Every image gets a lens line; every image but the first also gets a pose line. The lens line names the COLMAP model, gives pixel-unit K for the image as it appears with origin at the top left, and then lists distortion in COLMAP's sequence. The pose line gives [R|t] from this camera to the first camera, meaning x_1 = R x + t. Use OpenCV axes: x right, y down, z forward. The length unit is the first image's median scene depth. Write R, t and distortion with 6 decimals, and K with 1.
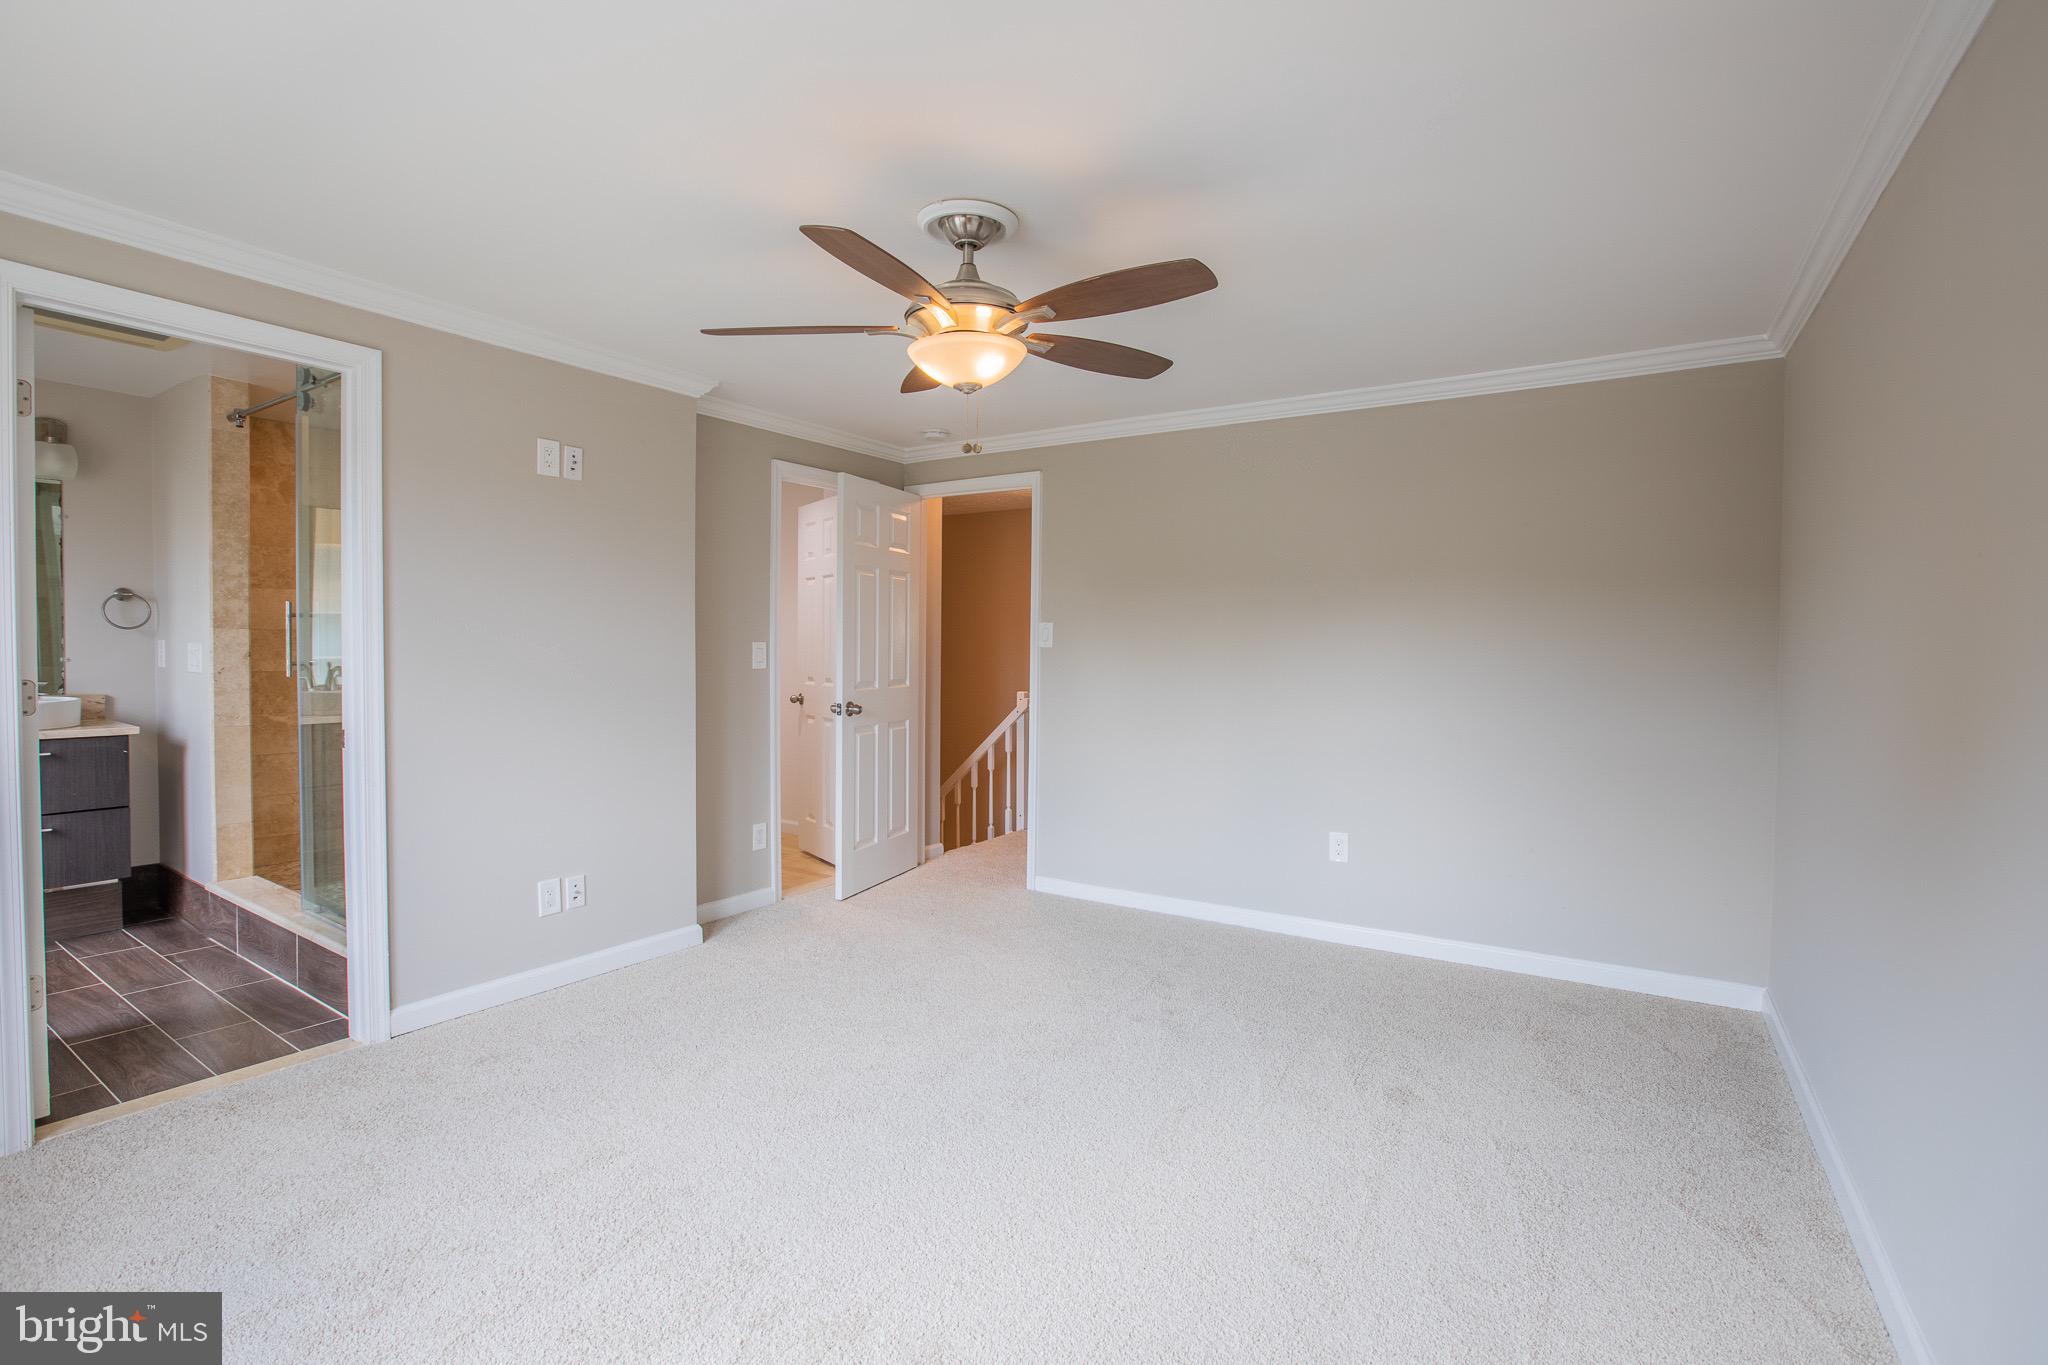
lens RADIAL K [[940.6, 0, 1018.8], [0, 940.6, 673.0], [0, 0, 1]] dist [-0.012725, 0.004834]
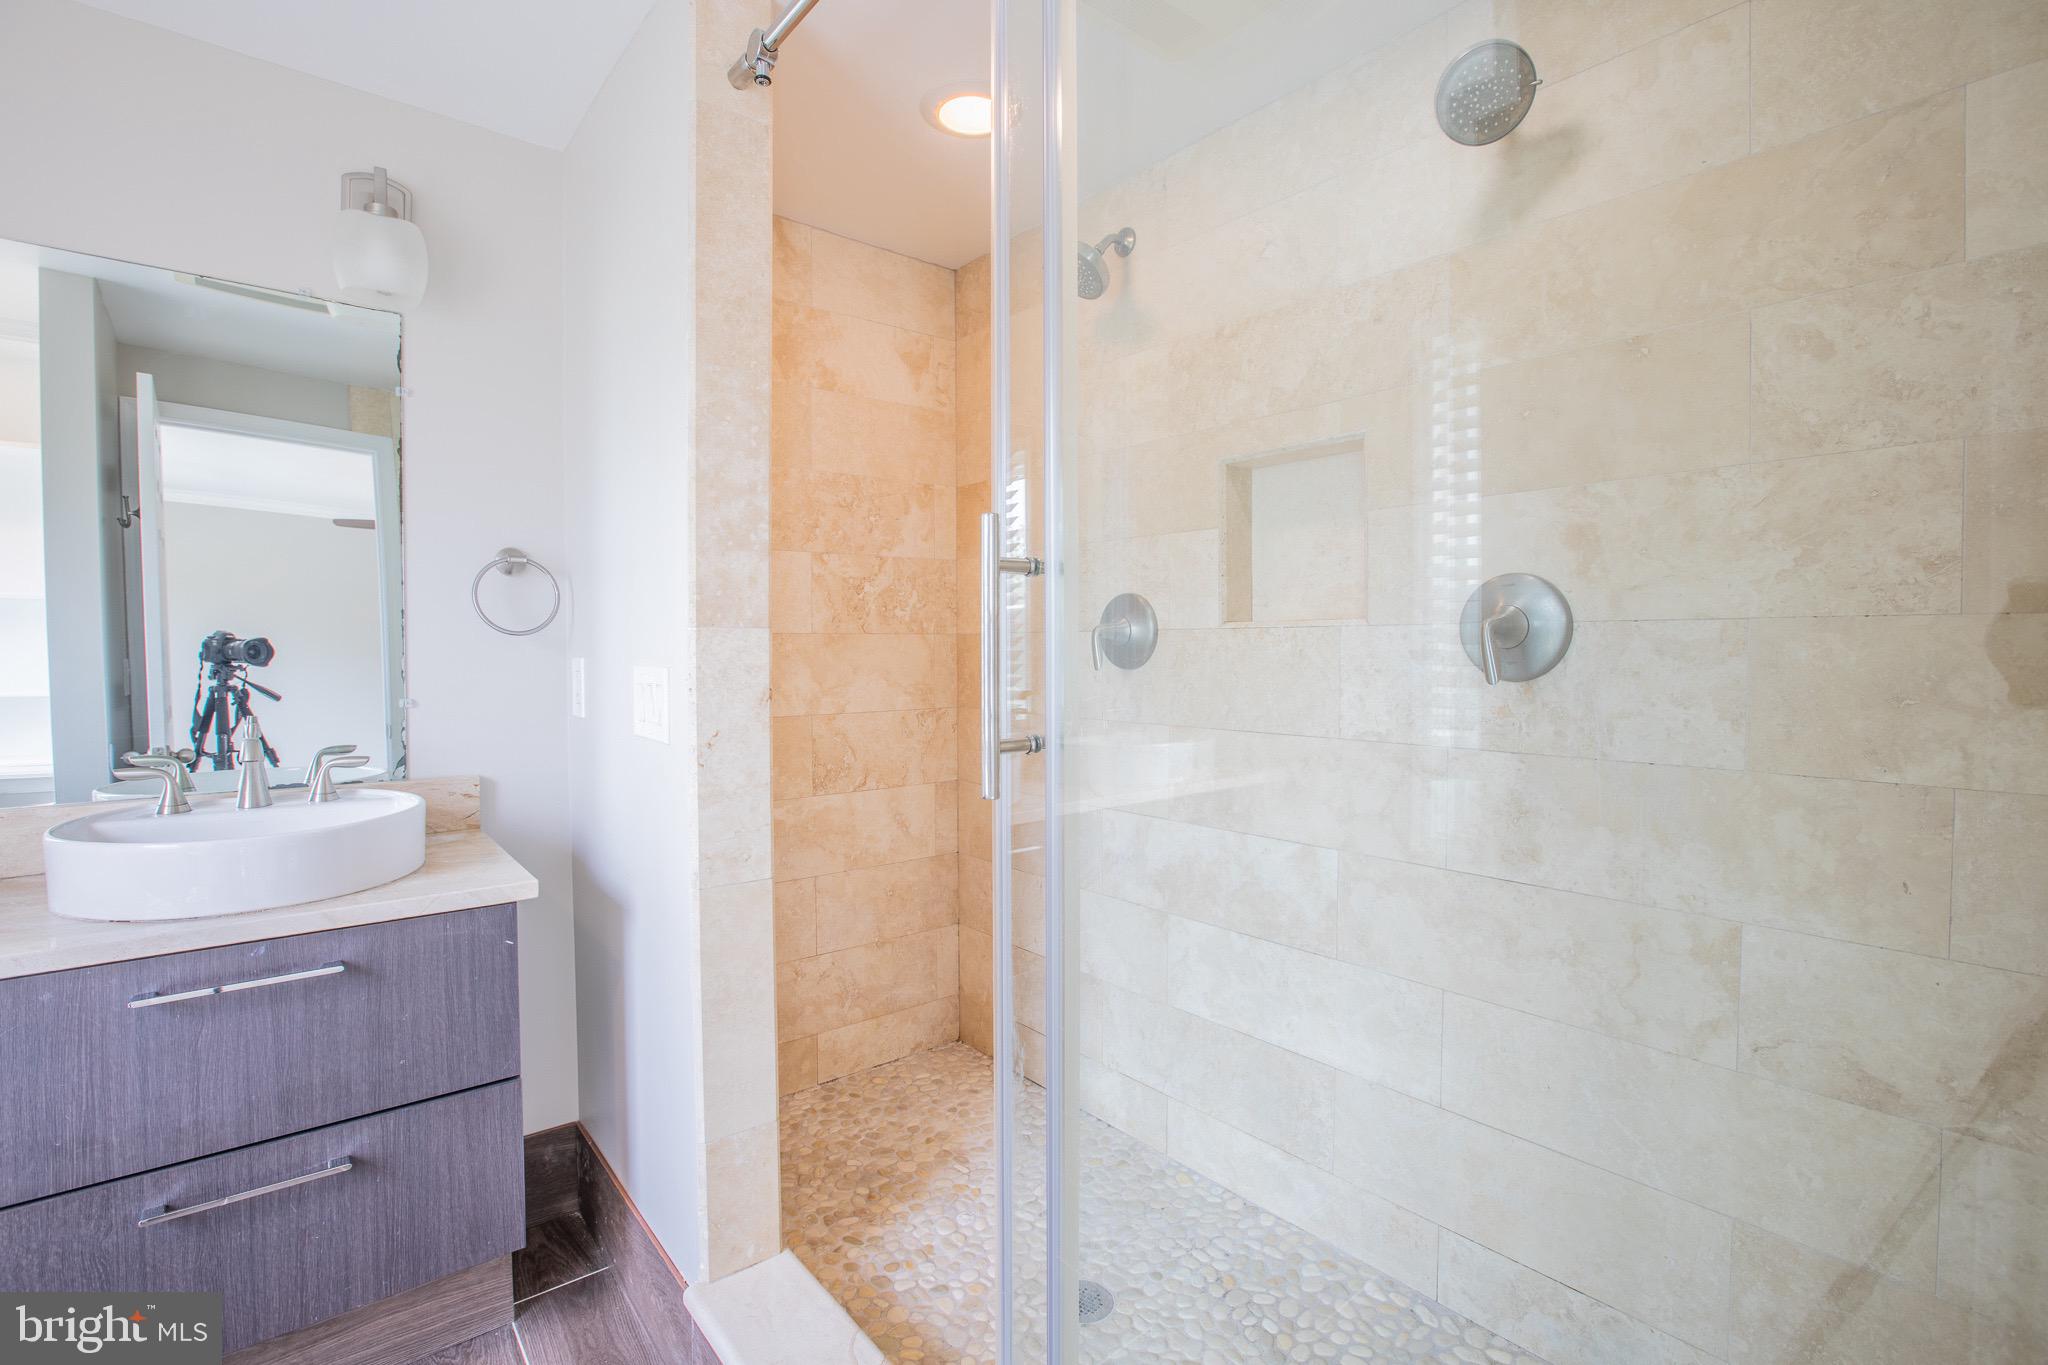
lens RADIAL K [[940.6, 0, 1020.2], [0, 940.6, 673.8], [0, 0, 1]] dist [-0.012725, 0.004834]
pose [[0.959144, -0.003016, -0.282903, -0.618219], [0.003810, 0.999990, 0.002255, -0.029046], [0.282894, -0.003240, 0.959146, 0.660249]]
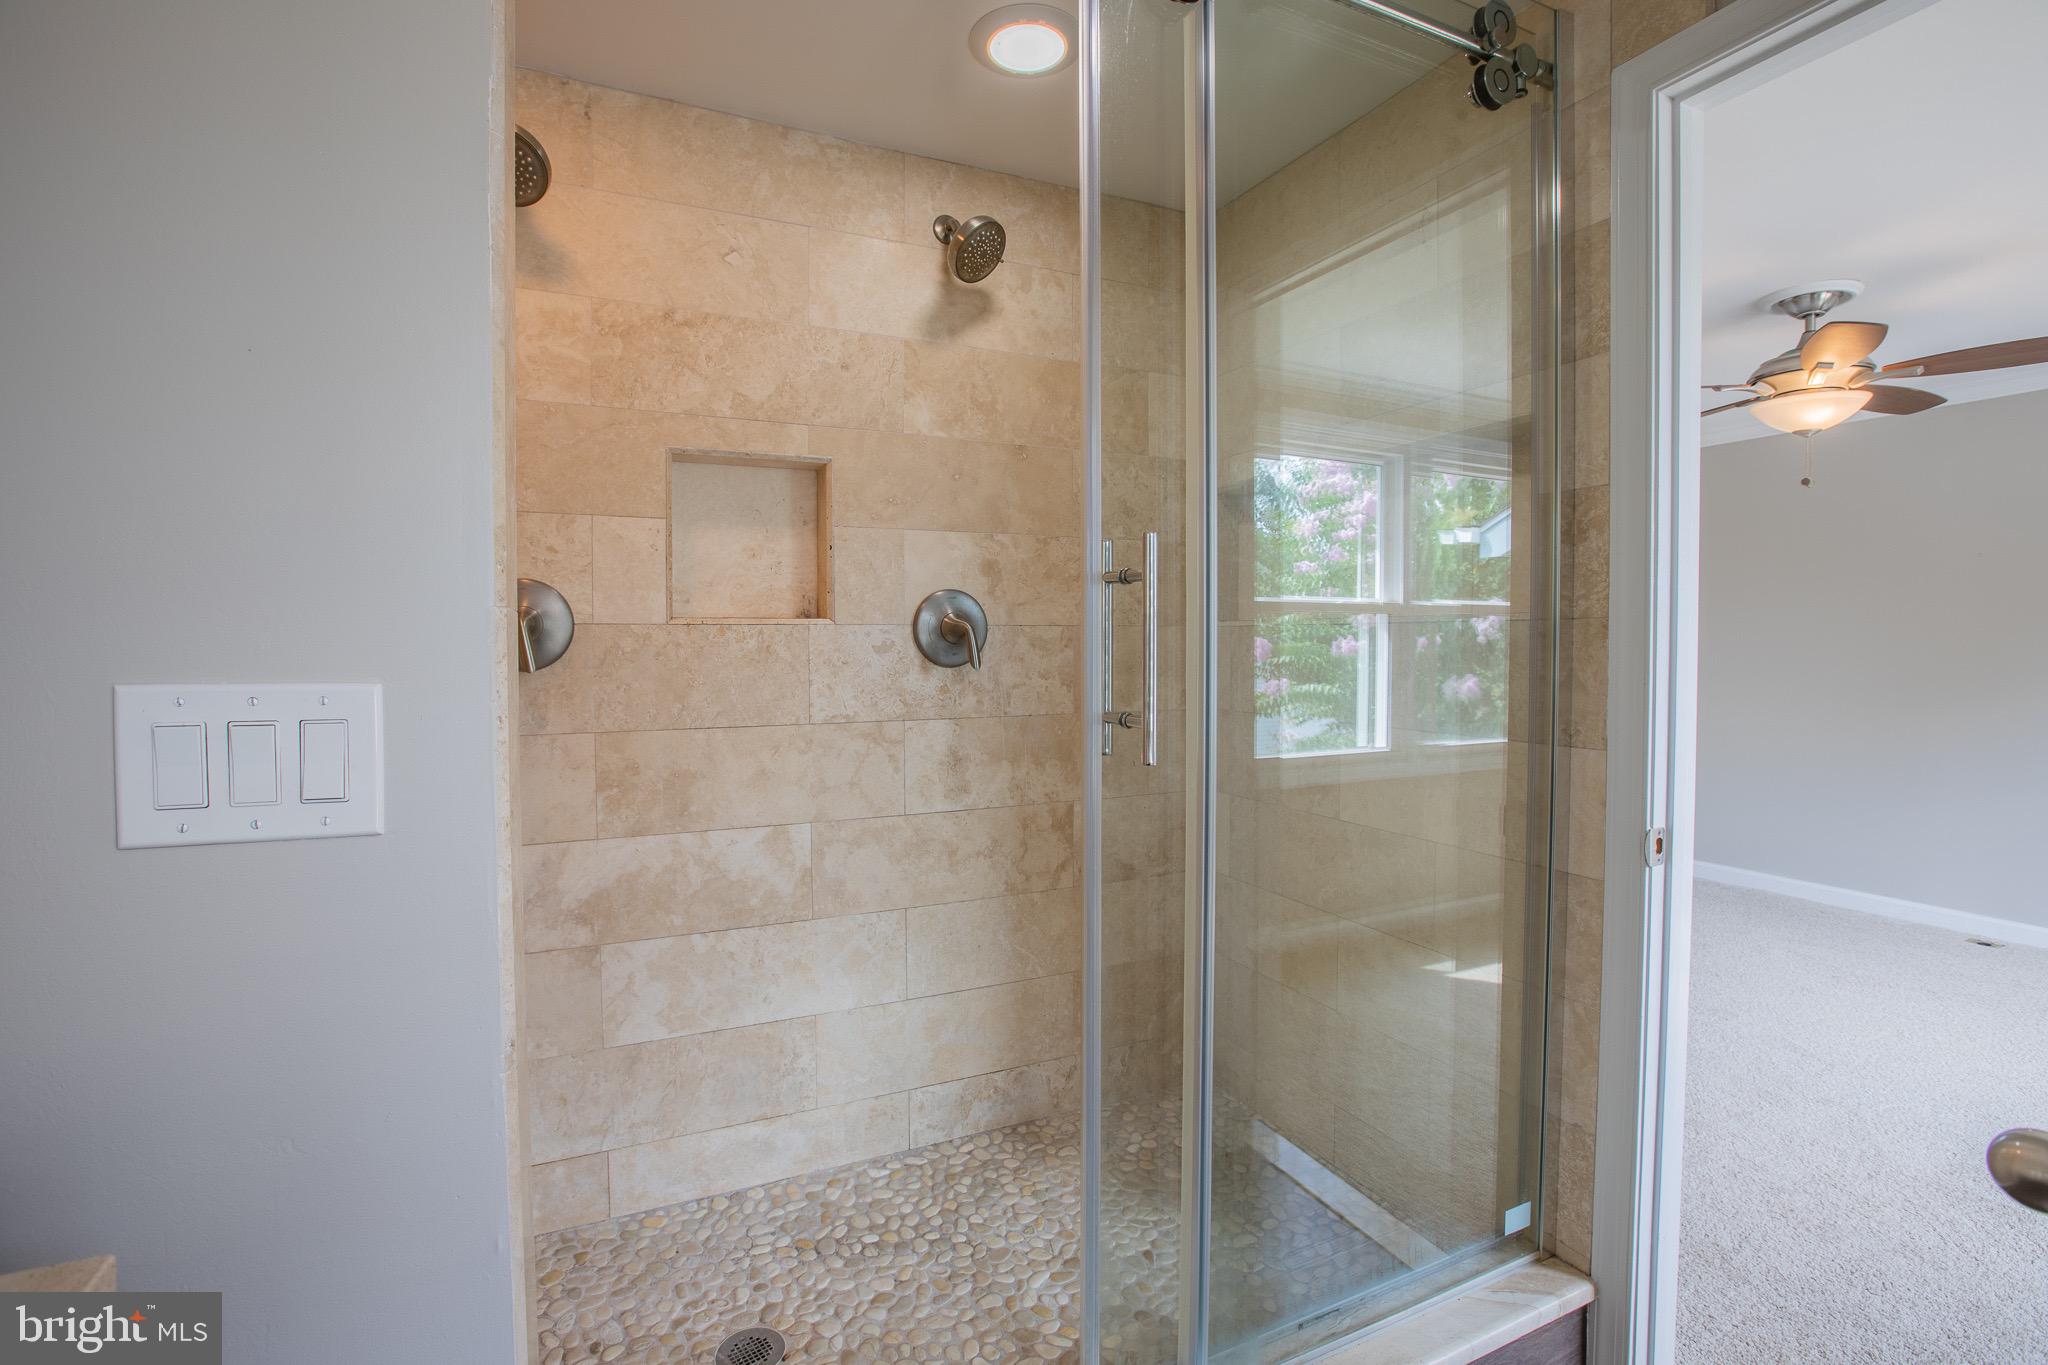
lens RADIAL K [[940.6, 0, 1014.9], [0, 940.6, 674.1], [0, 0, 1]] dist [-0.012725, 0.004834]
pose [[0.537469, -0.039592, 0.842354, -0.738577], [0.029750, 0.999166, 0.027981, -0.030880], [-0.842759, 0.010021, 0.538198, 0.696905]]
